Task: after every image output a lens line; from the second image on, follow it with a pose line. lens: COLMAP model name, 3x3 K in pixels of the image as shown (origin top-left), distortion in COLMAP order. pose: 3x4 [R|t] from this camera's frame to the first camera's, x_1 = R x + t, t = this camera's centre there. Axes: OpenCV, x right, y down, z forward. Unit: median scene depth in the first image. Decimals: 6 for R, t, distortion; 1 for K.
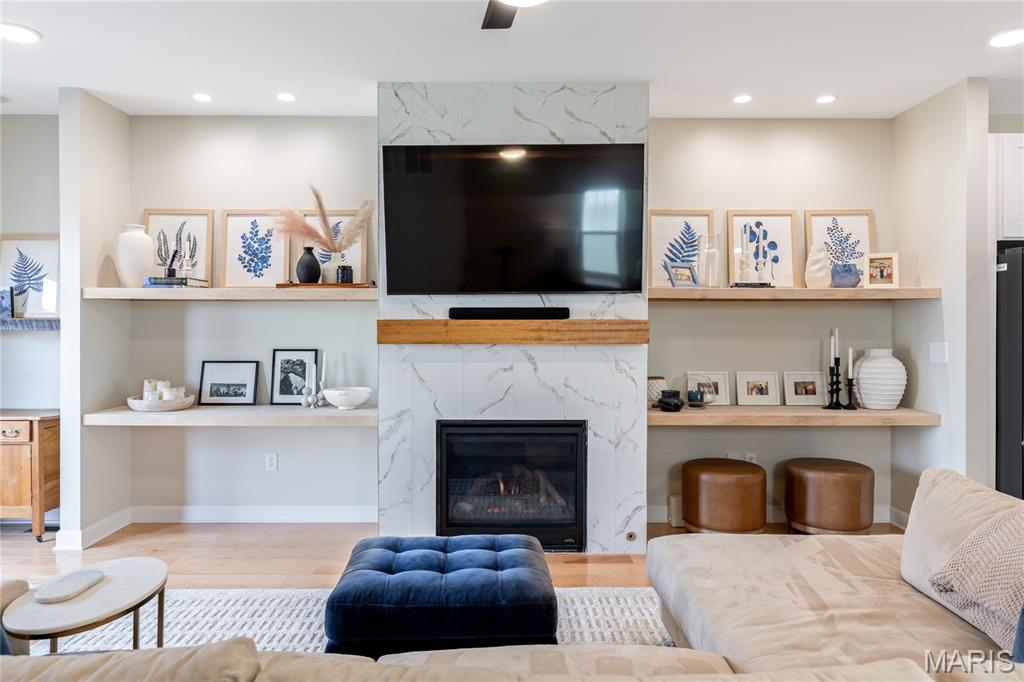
lens RADIAL K [[647.5, 0, 510.1], [0, 647.5, 336.6], [0, 0, 1]] dist [0.006442, -0.004989]
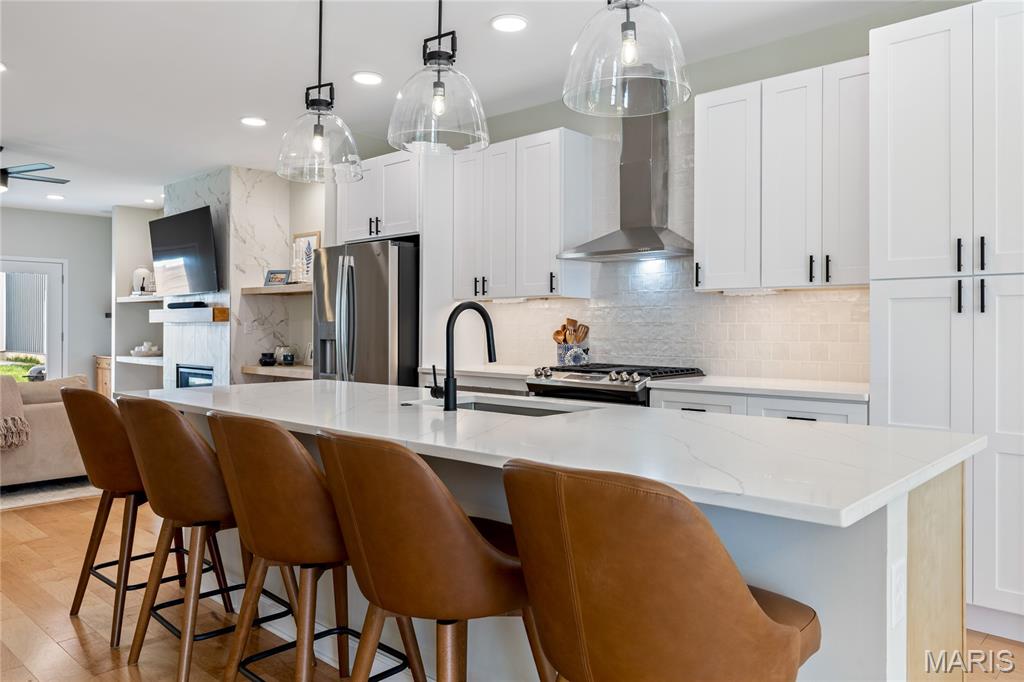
lens RADIAL K [[738.3, 0, 522.5], [0, 738.3, 330.9], [0, 0, 1]] dist [-0.007720, 0.004241]
pose [[0.731330, 0.004236, -0.682011, 1.892234], [-0.009856, 0.999942, -0.004358, 0.031741], [0.681953, 0.009909, 0.731329, 0.121264]]
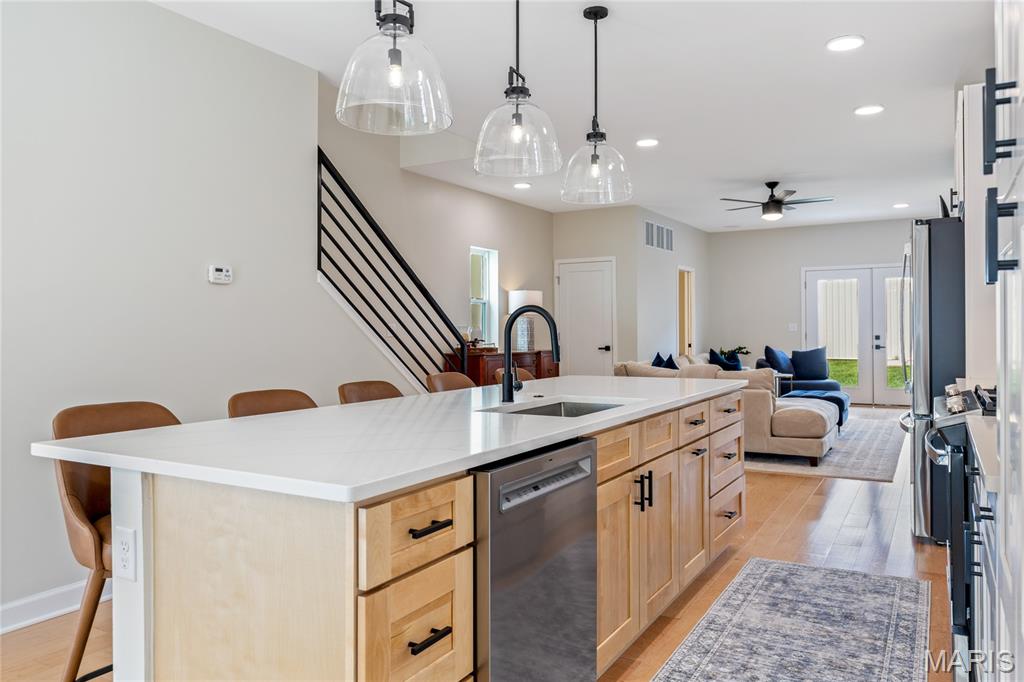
lens RADIAL K [[738.3, 0, 514.2], [0, 738.3, 328.9], [0, 0, 1]] dist [-0.007720, 0.004241]
pose [[-0.510221, 0.002688, -0.860039, 2.028496], [-0.003659, 0.999979, 0.005296, 0.023031], [0.860036, 0.005849, -0.510201, 0.898620]]
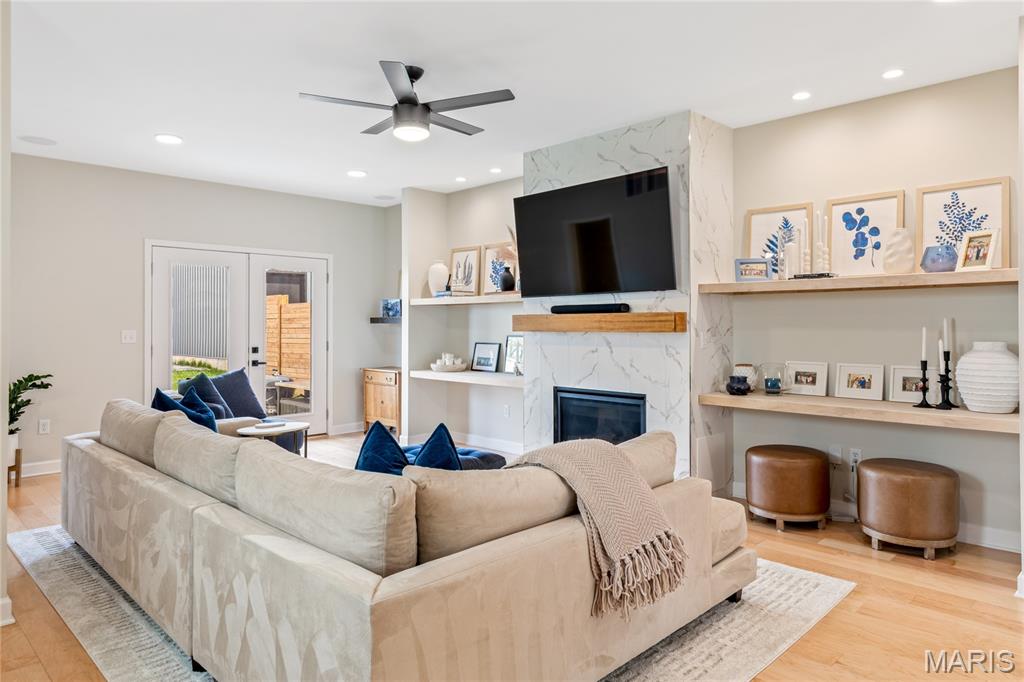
lens RADIAL K [[647.5, 0, 521.6], [0, 647.5, 326.3], [0, 0, 1]] dist [0.006442, -0.004989]
pose [[0.710722, -0.000523, -0.703473, 0.755938], [-0.006666, 0.999950, -0.007478, 0.009587], [0.703442, 0.010004, 0.710683, -0.038712]]
